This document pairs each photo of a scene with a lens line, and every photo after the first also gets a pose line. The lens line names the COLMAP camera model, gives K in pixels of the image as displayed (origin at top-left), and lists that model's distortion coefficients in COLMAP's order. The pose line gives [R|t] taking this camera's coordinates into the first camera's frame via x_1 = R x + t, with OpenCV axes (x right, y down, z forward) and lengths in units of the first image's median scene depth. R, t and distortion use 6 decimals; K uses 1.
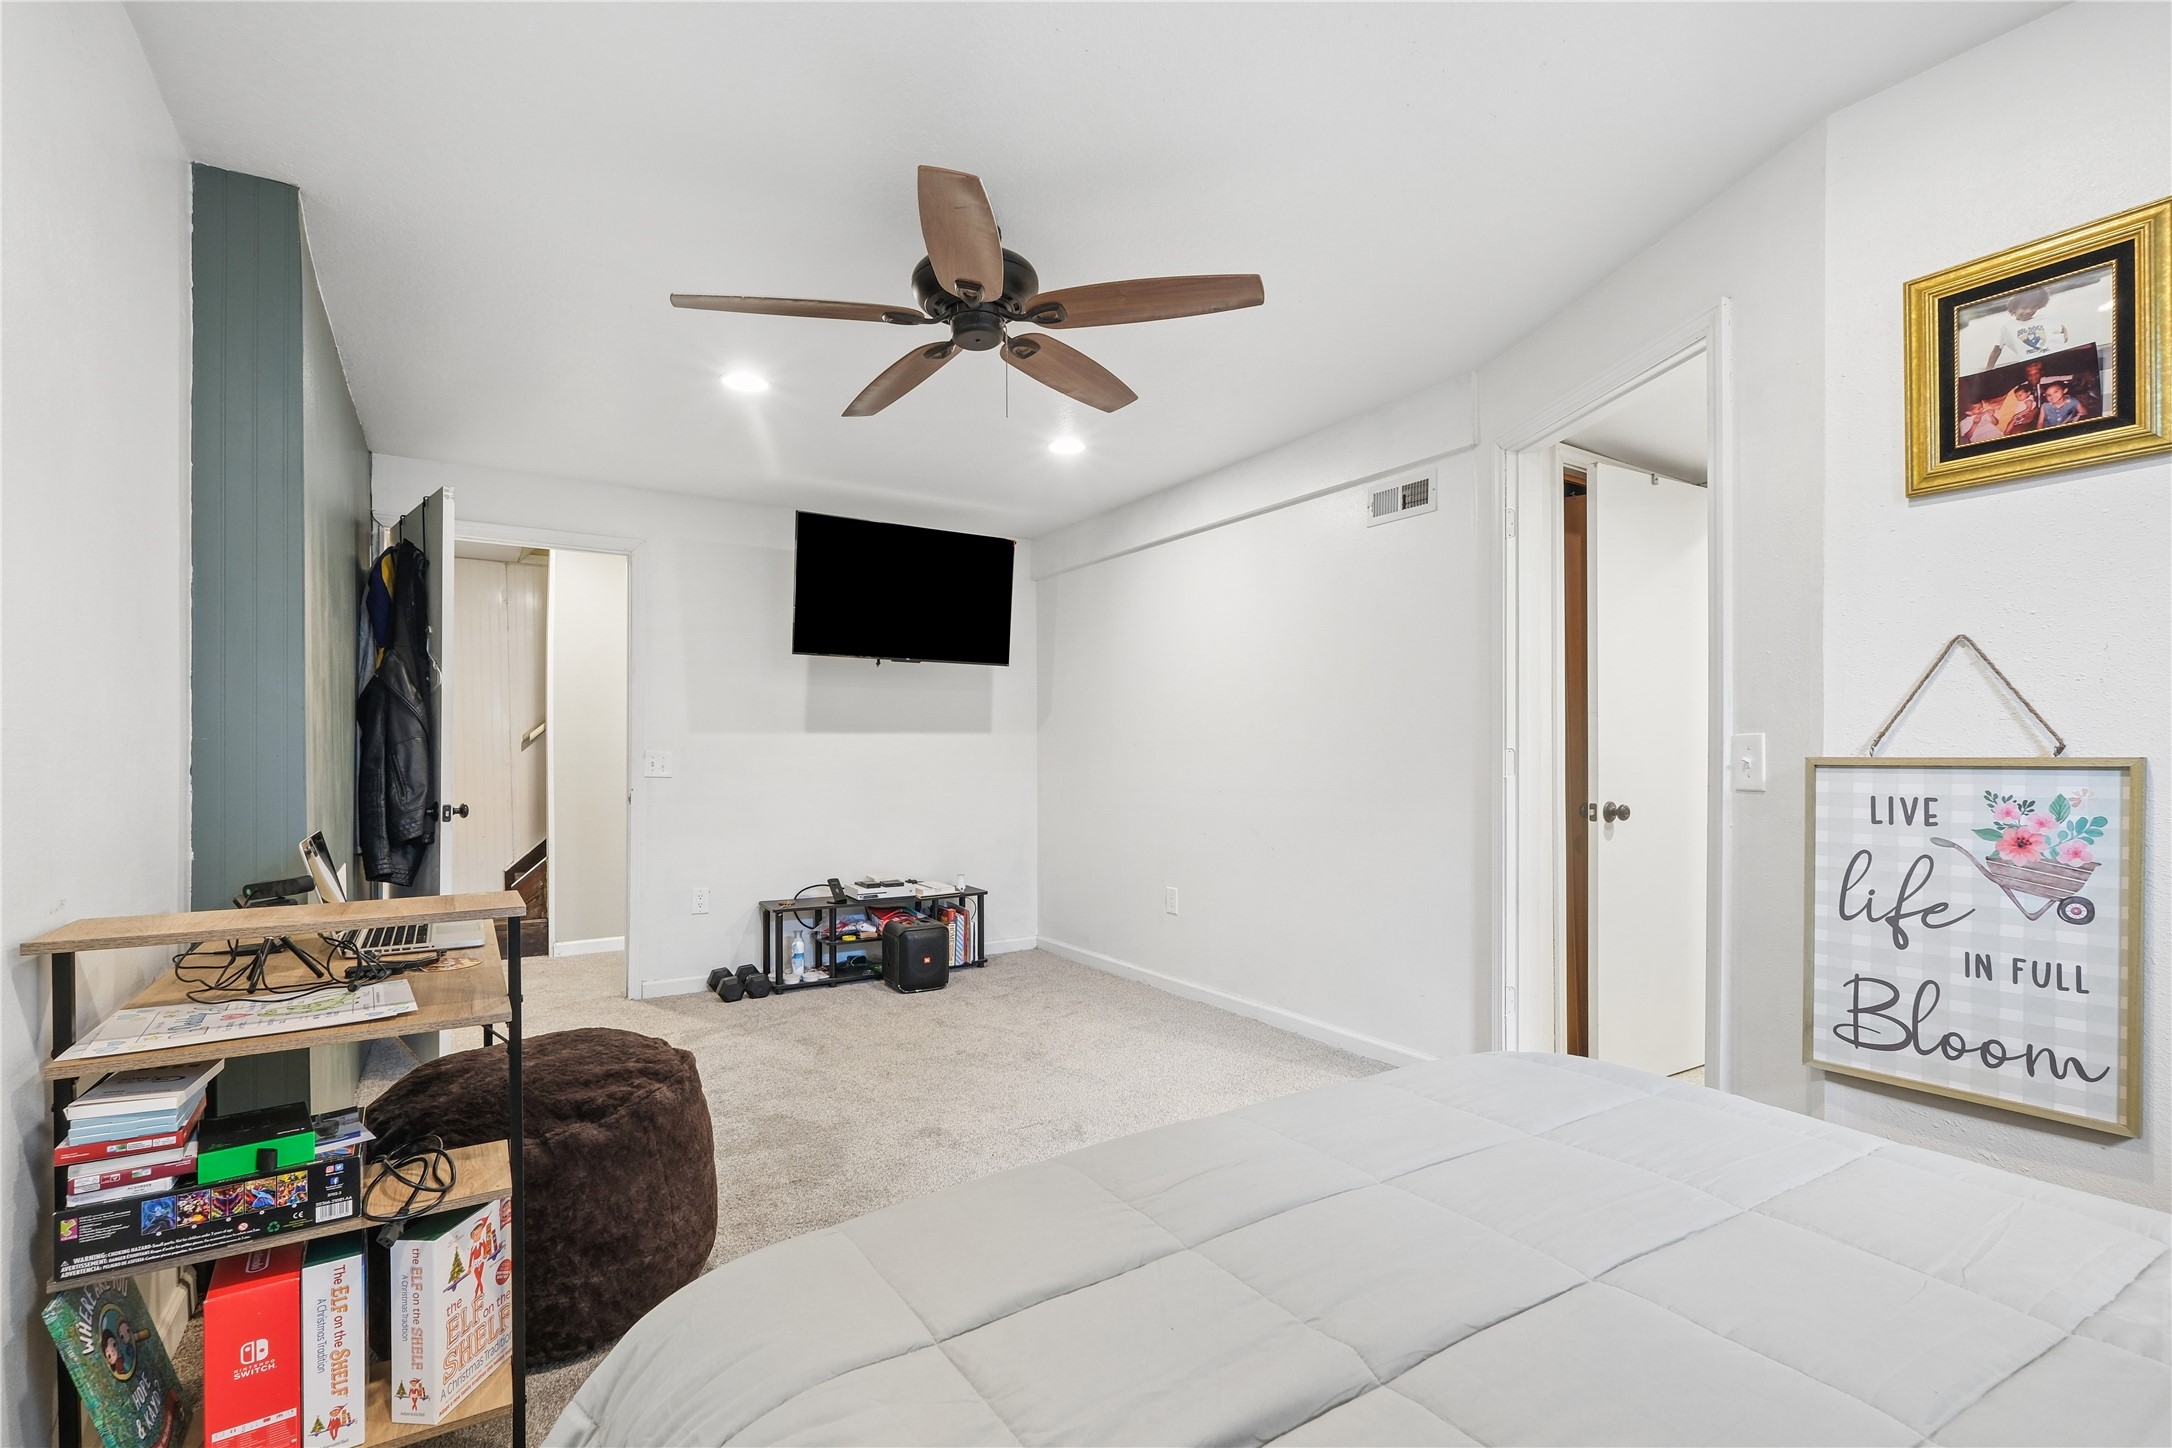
lens RADIAL K [[964.8, 0, 1088.5], [0, 964.8, 759.6], [0, 0, 1]] dist [-0.004633, -0.000287]
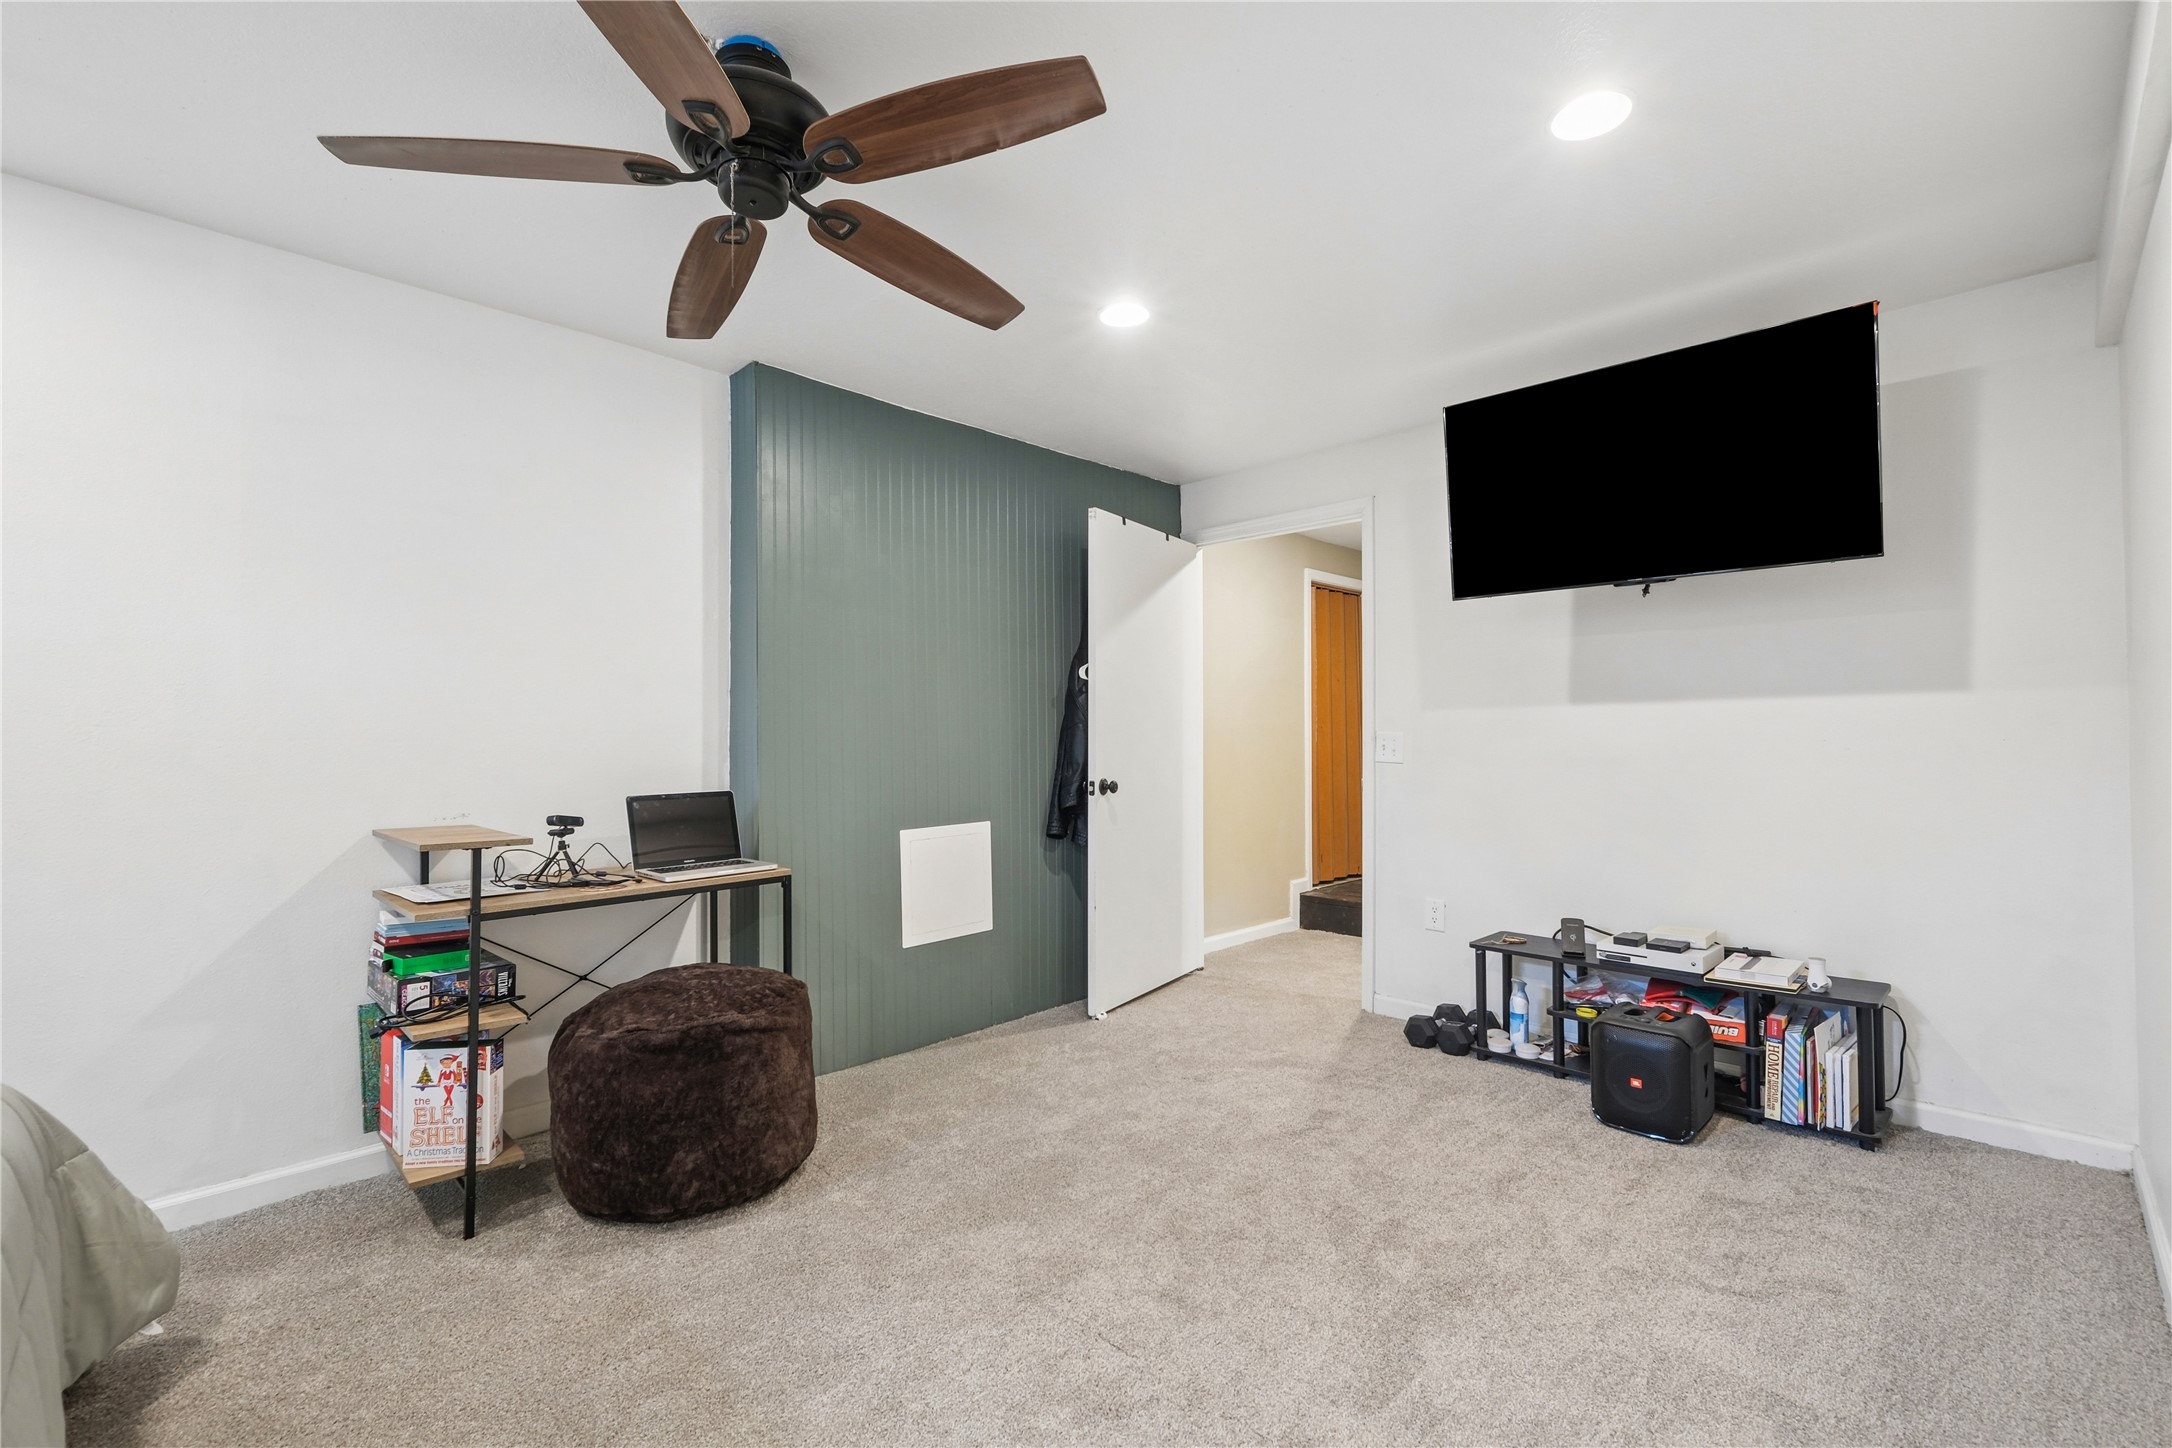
lens RADIAL K [[964.8, 0, 1086.8], [0, 964.8, 717.8], [0, 0, 1]] dist [-0.004633, -0.000287]
pose [[0.218508, -0.018166, -0.975666, 0.348338], [-0.003617, 0.999805, -0.019425, -0.003724], [0.975828, 0.007774, 0.218400, 0.552400]]
